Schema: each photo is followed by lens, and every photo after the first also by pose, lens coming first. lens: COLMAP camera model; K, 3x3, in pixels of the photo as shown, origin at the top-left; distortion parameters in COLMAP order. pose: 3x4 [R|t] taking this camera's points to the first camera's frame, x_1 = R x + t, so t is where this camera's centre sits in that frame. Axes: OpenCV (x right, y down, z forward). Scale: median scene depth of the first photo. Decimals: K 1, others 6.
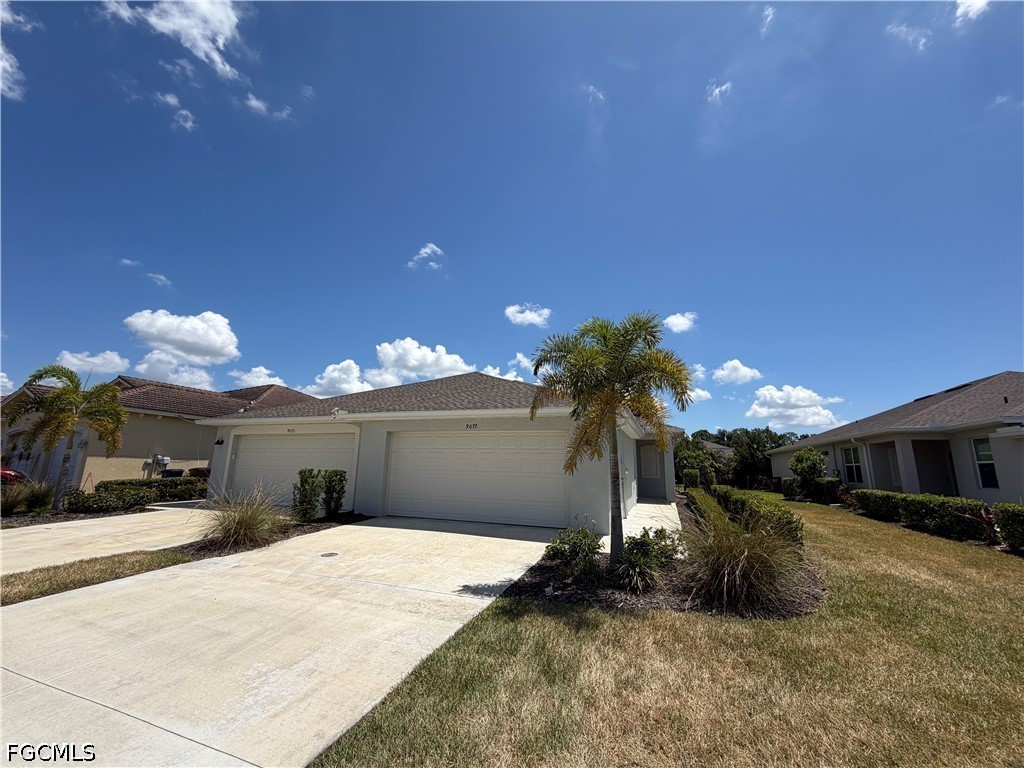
lens RADIAL K [[410.6, 0, 510.3], [0, 410.6, 383.7], [0, 0, 1]] dist [-0.000580, 0.000527]
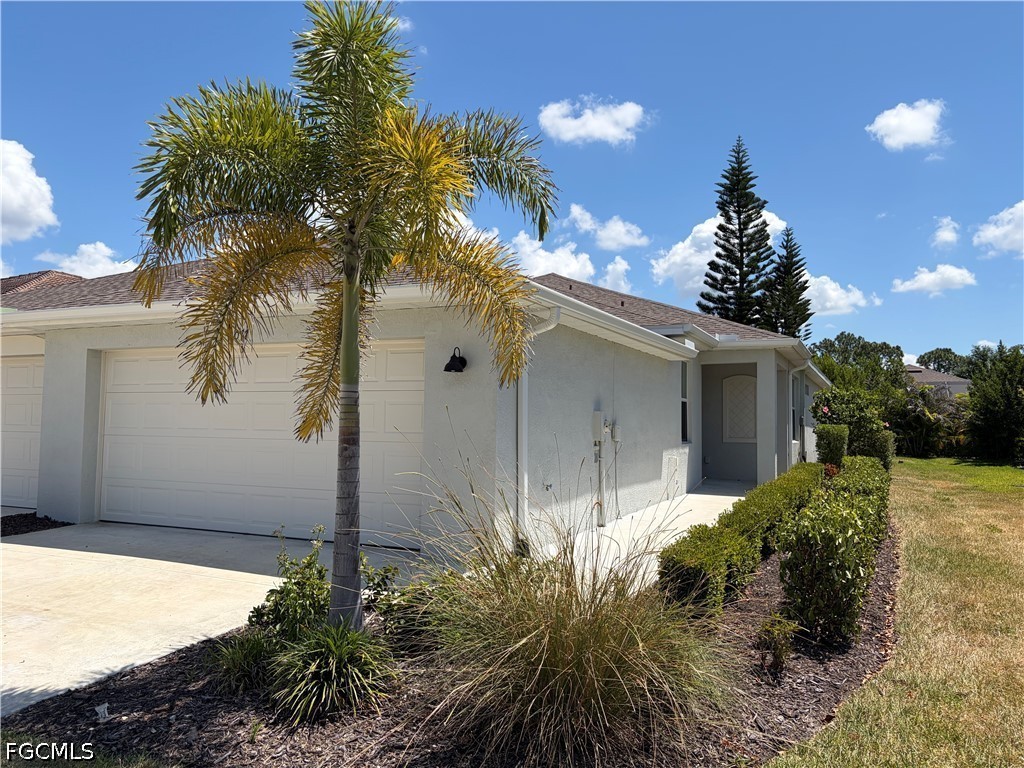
lens RADIAL K [[777.9, 0, 514.0], [0, 777.9, 382.2], [0, 0, 1]] dist [0.041816, -0.047712]
pose [[0.996957, -0.011139, -0.077150, 0.153075], [0.022293, 0.989142, 0.145264, 0.019905], [0.074694, -0.146542, 0.986380, 0.082753]]
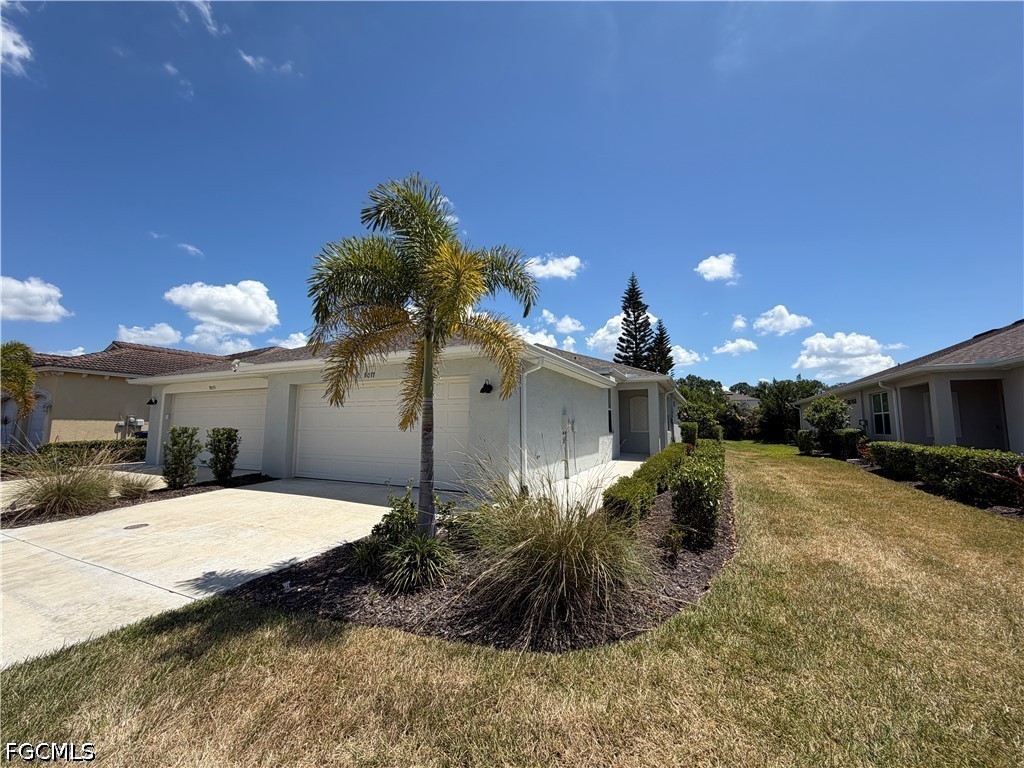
lens RADIAL K [[410.6, 0, 510.3], [0, 410.6, 383.7], [0, 0, 1]] dist [-0.000580, 0.000527]
pose [[0.995636, -0.025868, -0.089662, 0.148986], [0.034633, 0.994622, 0.097615, 0.026934], [0.086655, -0.100294, 0.991177, 0.098811]]
